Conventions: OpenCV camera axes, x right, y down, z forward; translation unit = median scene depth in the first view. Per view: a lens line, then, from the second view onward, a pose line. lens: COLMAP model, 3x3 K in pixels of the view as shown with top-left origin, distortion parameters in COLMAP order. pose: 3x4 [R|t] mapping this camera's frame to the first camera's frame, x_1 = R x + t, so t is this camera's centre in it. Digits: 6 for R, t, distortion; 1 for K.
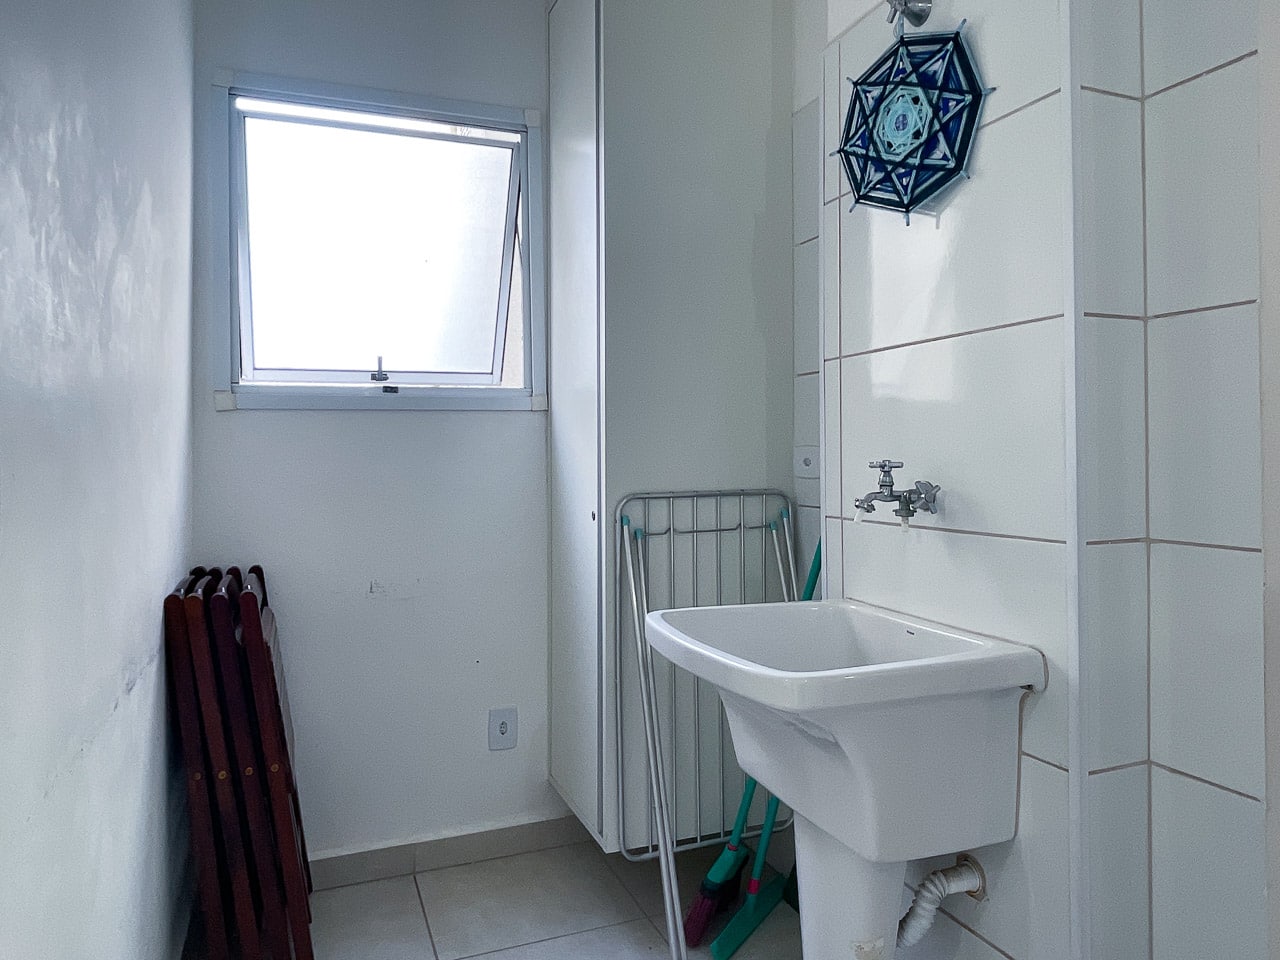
lens RADIAL K [[842.2, 0, 633.0], [0, 842.2, 453.5], [0, 0, 1]] dist [0.027725, -0.069240]
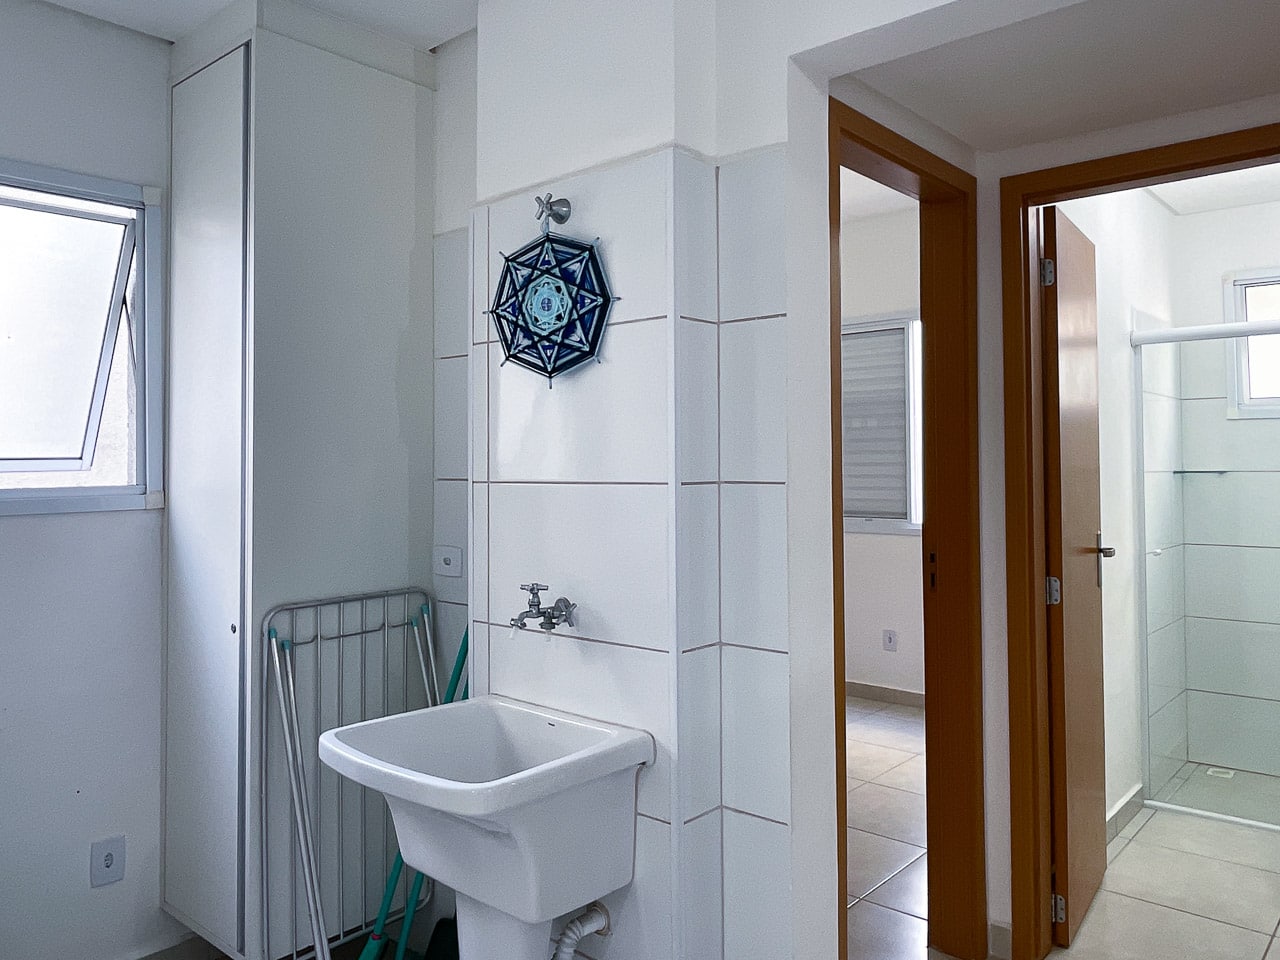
lens RADIAL K [[948.4, 0, 632.9], [0, 948.4, 444.6], [0, 0, 1]] dist [0.044132, -0.073862]
pose [[0.887259, 0.010115, 0.461161, -0.199007], [-0.003921, 0.999889, -0.014387, -0.167811], [-0.461256, 0.010957, 0.887200, -0.268143]]
